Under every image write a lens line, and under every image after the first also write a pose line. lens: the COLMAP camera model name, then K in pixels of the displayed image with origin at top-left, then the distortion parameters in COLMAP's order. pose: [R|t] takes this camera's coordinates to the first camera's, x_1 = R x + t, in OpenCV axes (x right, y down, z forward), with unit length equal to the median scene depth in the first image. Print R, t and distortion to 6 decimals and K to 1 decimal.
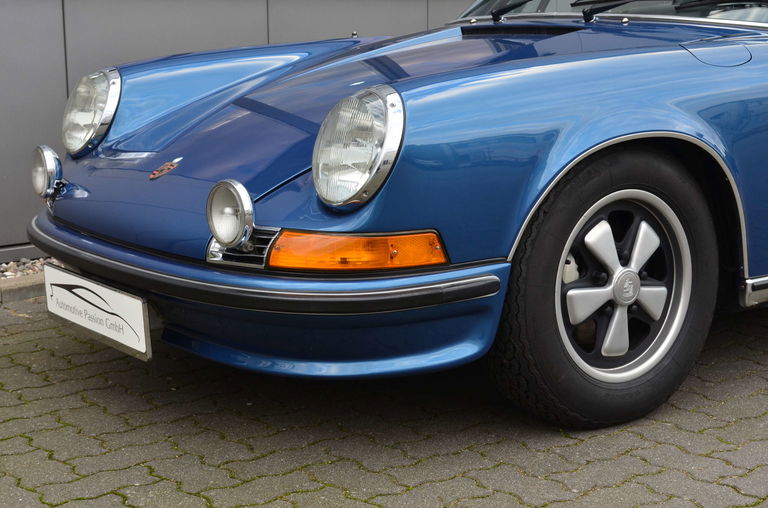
lens RADIAL K [[1368.0, 0, 384.0], [0, 1368.0, 254.0], [0, 0, 1]] dist [0.012491, 0.071161]
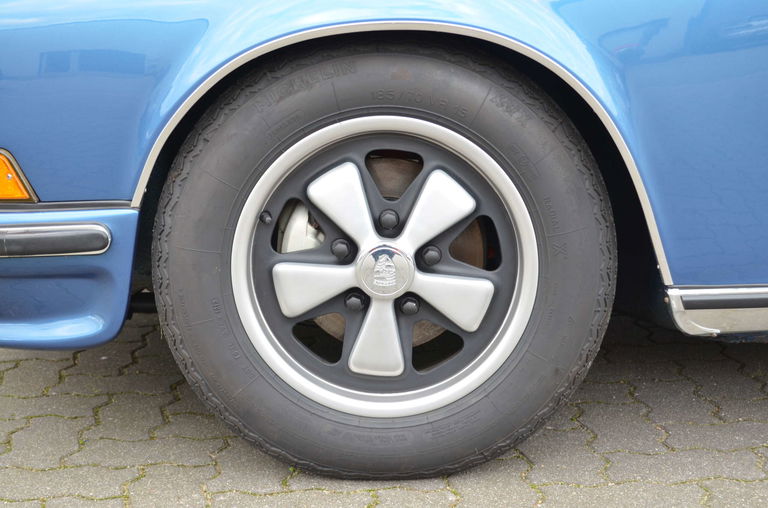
lens RADIAL K [[1247.6, 0, 384.0], [0, 1247.6, 254.0], [0, 0, 1]] dist [0.001440, 0.057422]
pose [[0.793792, 0.112305, -0.597731, 0.524987], [-0.088726, 0.993672, 0.068867, -0.023676], [0.601683, -0.001632, 0.798733, 0.538216]]
